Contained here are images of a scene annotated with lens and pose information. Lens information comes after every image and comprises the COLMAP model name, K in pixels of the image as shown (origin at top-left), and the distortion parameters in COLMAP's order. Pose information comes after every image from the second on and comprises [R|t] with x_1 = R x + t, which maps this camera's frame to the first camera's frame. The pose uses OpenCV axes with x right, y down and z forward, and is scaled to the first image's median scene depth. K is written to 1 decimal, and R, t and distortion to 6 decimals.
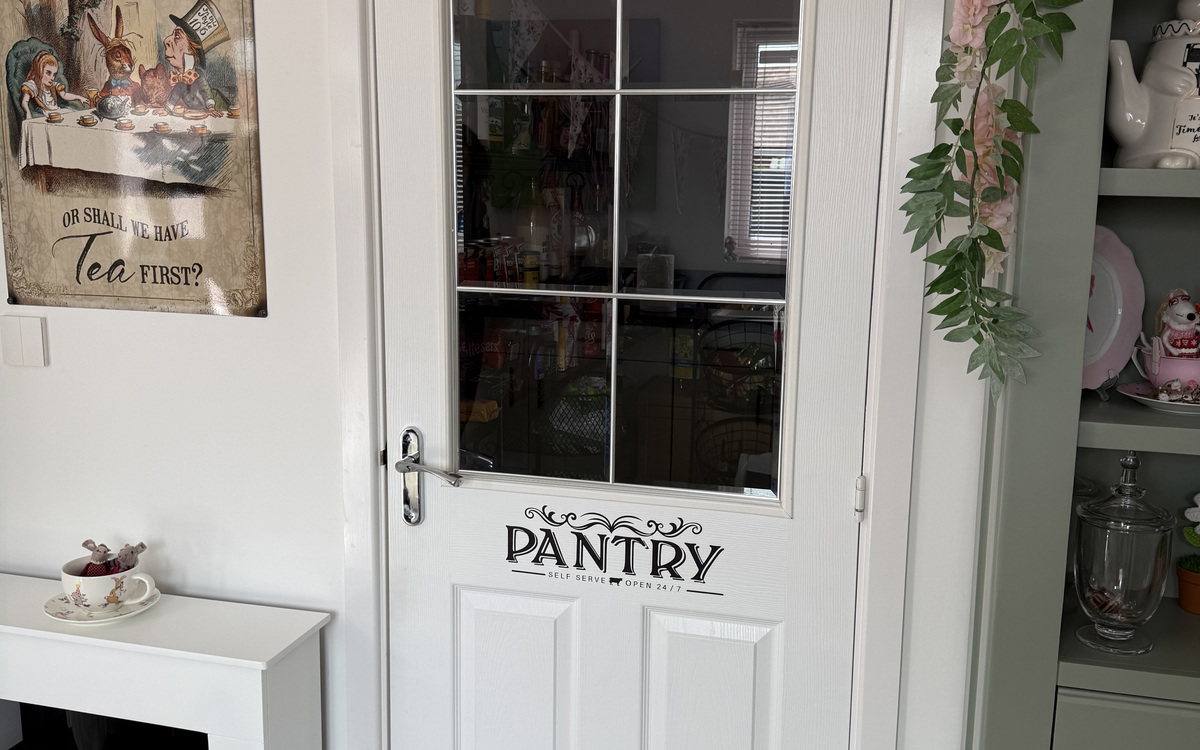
lens RADIAL K [[1121.6, 0, 600.0], [0, 1121.6, 375.0], [0, 0, 1]] dist [0.193434, -0.435720]
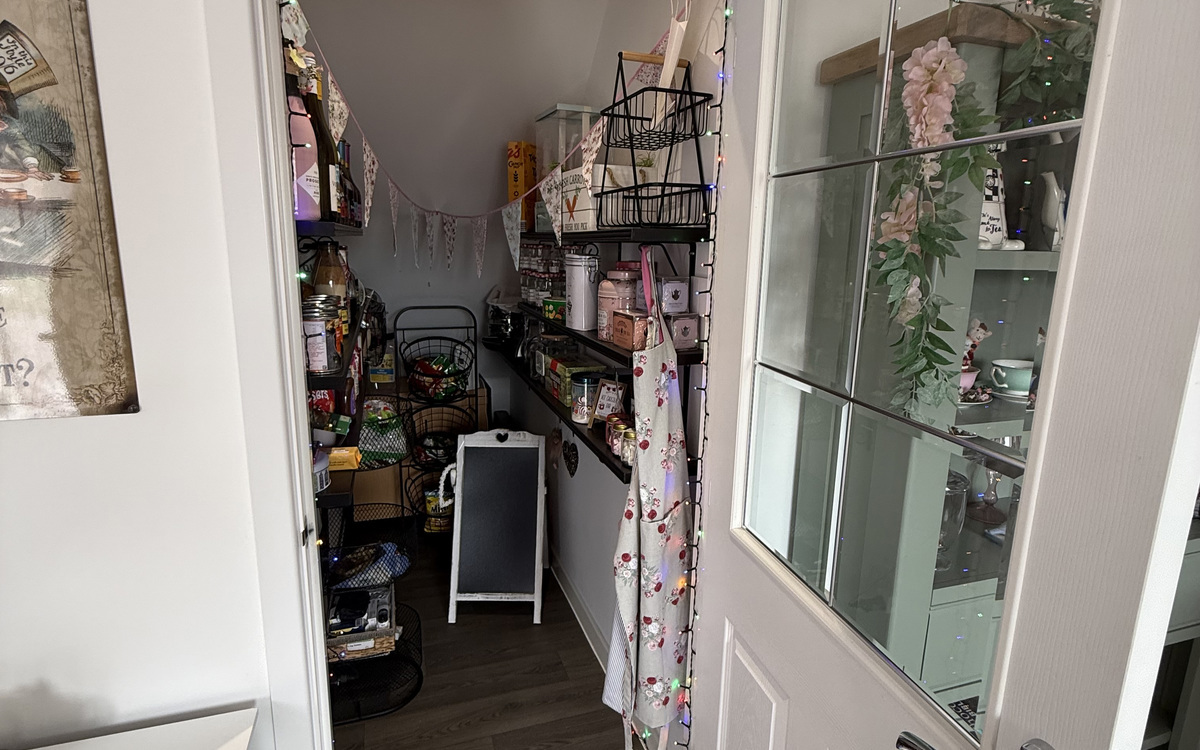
lens RADIAL K [[633.0, 0, 601.8], [0, 633.0, 367.7], [0, 0, 1]] dist [-0.000787, 0.000164]
pose [[0.833462, -0.107534, 0.542013, -0.257825], [0.087527, 0.994190, 0.062654, -0.084930], [-0.545601, -0.004779, 0.838031, 0.400210]]
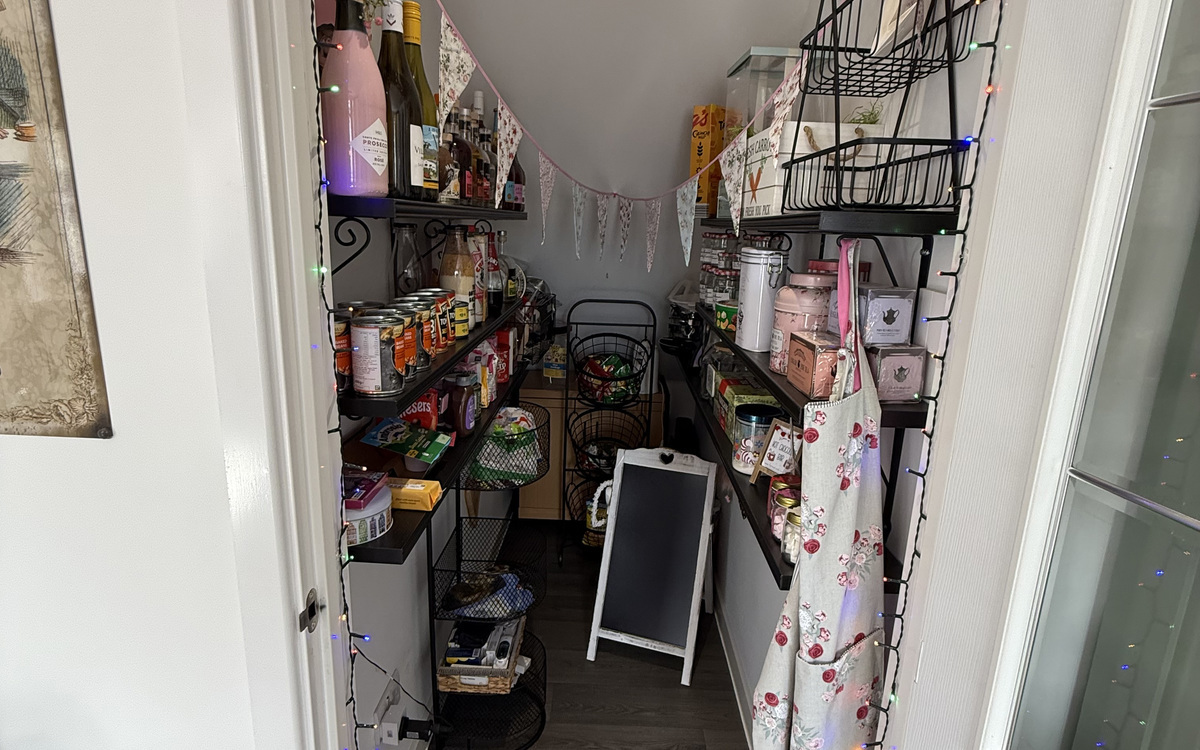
lens RADIAL K [[633.0, 0, 601.8], [0, 633.0, 367.7], [0, 0, 1]] dist [-0.000787, 0.000164]
pose [[0.971770, -0.033791, 0.233496, -0.093963], [0.019796, 0.997878, 0.062023, -0.111831], [-0.235097, -0.055650, 0.970378, 0.565030]]
